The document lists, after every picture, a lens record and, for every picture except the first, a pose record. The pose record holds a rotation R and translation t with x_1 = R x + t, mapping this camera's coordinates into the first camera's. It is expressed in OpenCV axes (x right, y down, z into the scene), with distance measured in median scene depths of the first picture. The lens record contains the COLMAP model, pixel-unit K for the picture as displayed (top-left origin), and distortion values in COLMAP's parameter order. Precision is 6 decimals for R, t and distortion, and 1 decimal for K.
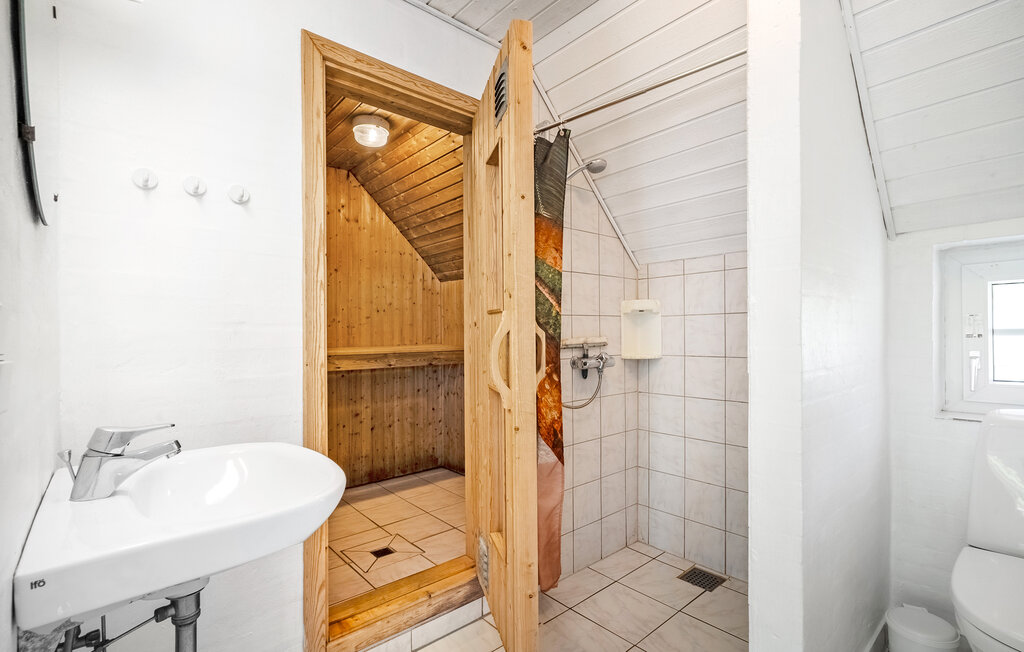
lens RADIAL K [[473.0, 0, 531.2], [0, 473.0, 325.1], [0, 0, 1]] dist [-0.005469, 0.000977]
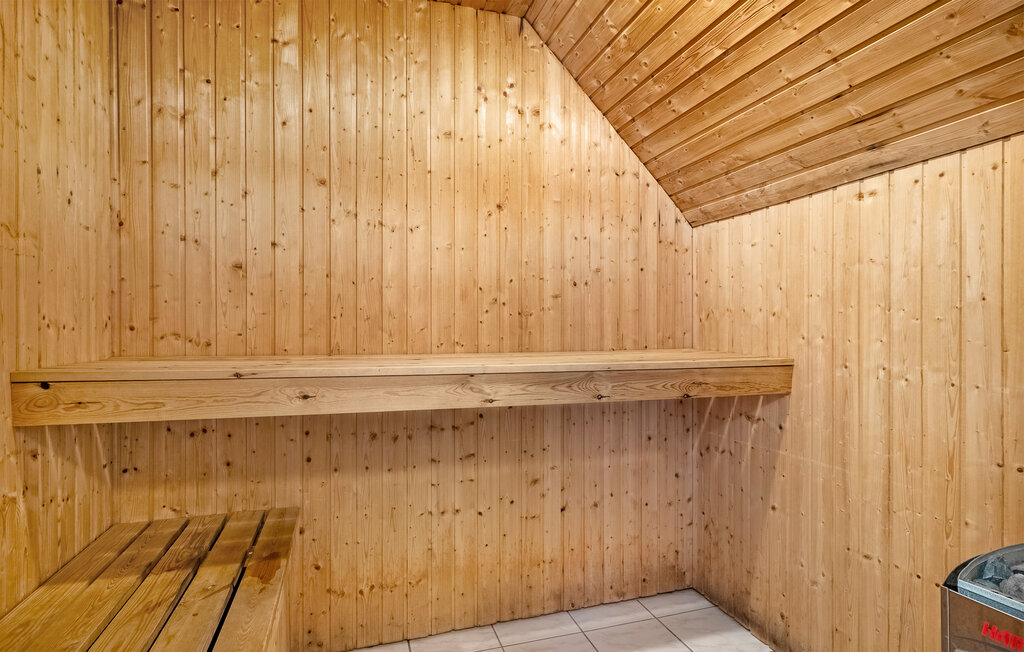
lens RADIAL K [[580.3, 0, 511.3], [0, 580.3, 325.1], [0, 0, 1]] dist [-0.006504, 0.000197]
pose [[0.912349, 0.006698, -0.409360, -0.124656], [-0.003139, 0.999951, 0.009365, 0.009780], [0.409402, -0.007259, 0.912325, 0.384603]]
